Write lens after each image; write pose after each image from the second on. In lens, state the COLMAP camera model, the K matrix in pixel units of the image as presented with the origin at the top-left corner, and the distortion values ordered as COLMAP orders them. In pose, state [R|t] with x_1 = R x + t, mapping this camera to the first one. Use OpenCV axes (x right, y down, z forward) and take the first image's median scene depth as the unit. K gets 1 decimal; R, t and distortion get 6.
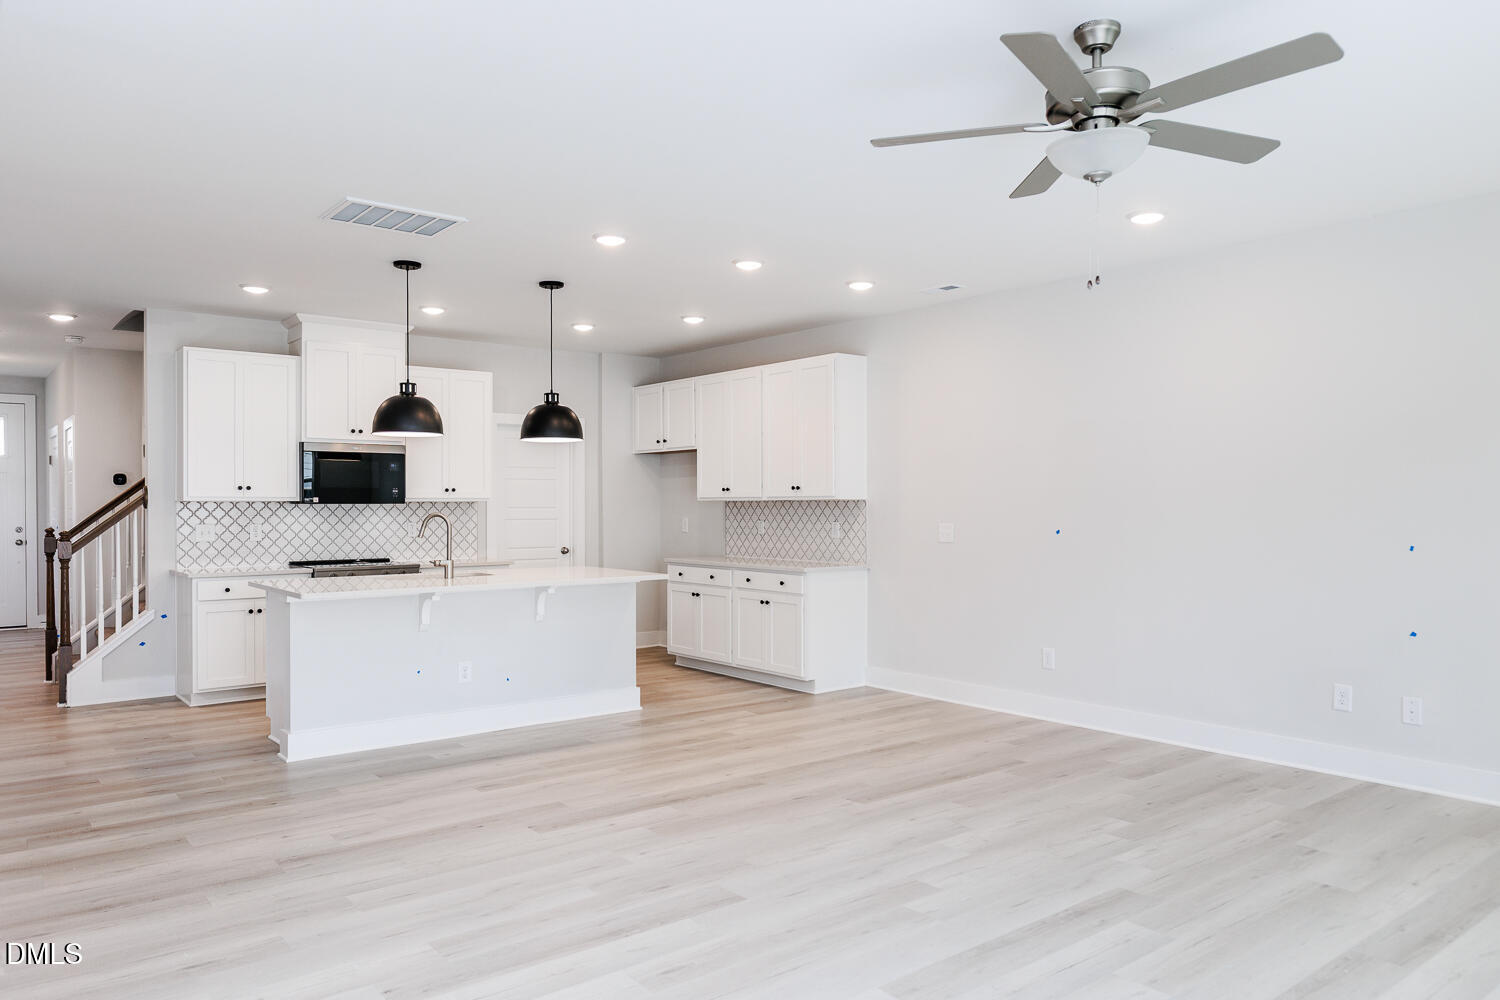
lens RADIAL K [[1041.0, 0, 750.6], [0, 1041.0, 545.2], [0, 0, 1]] dist [0.001773, -0.000551]
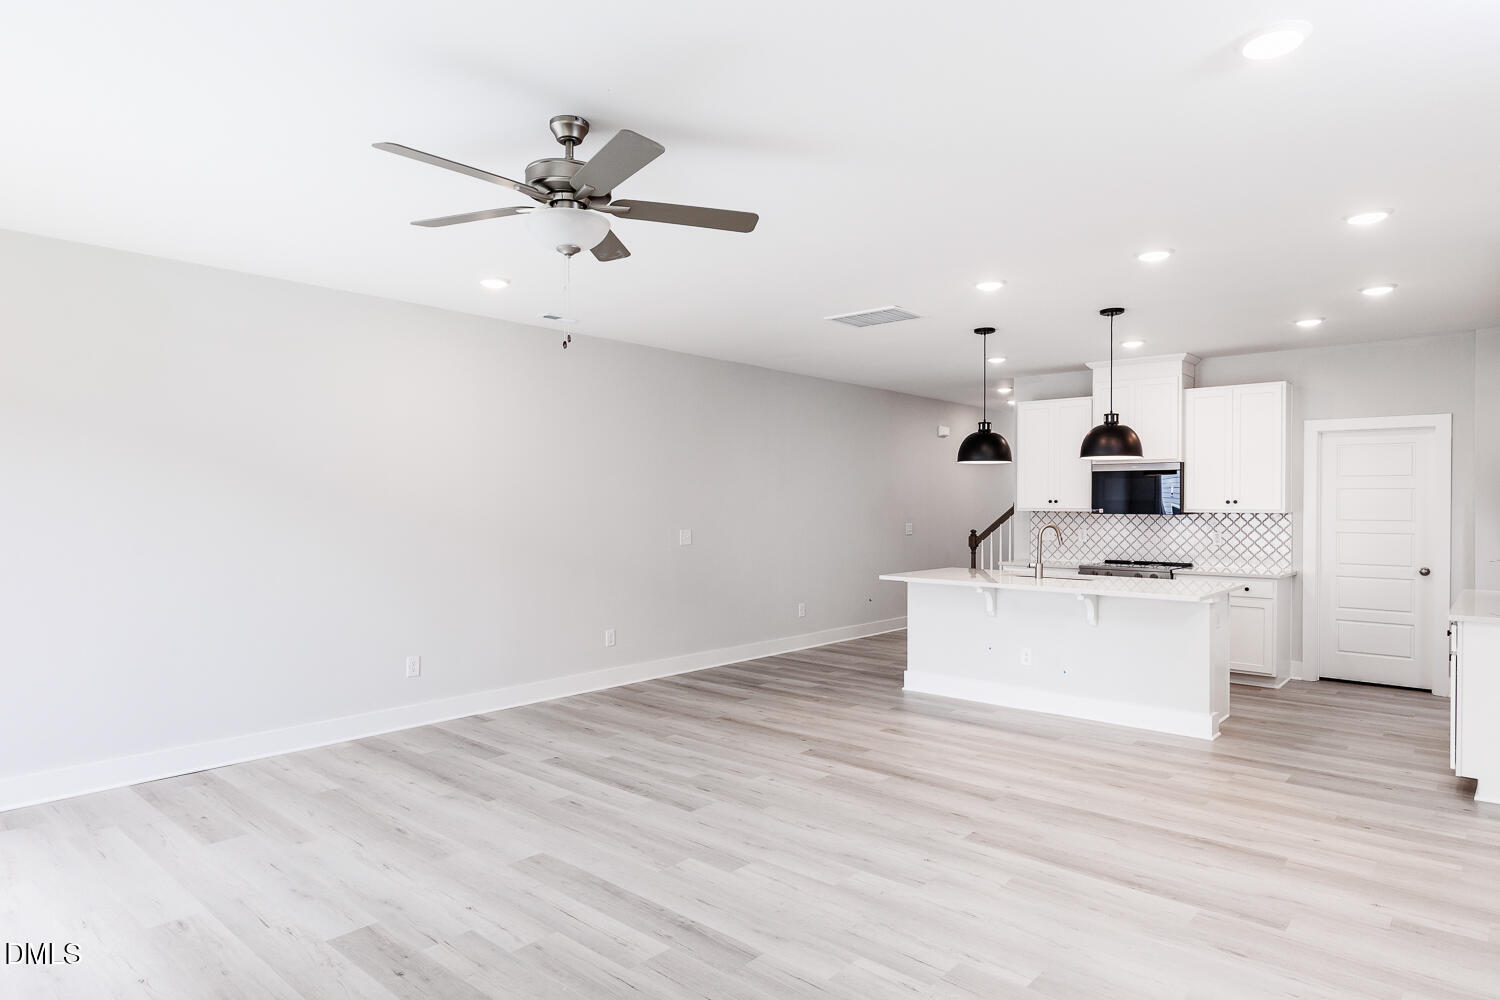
lens RADIAL K [[876.4, 0, 749.5], [0, 876.4, 520.0], [0, 0, 1]] dist [-0.000654, -0.000383]
pose [[0.162289, 0.019547, -0.986550, 0.652187], [-0.042198, 0.999027, 0.012852, -0.033993], [0.985841, 0.039544, 0.162956, 0.504574]]
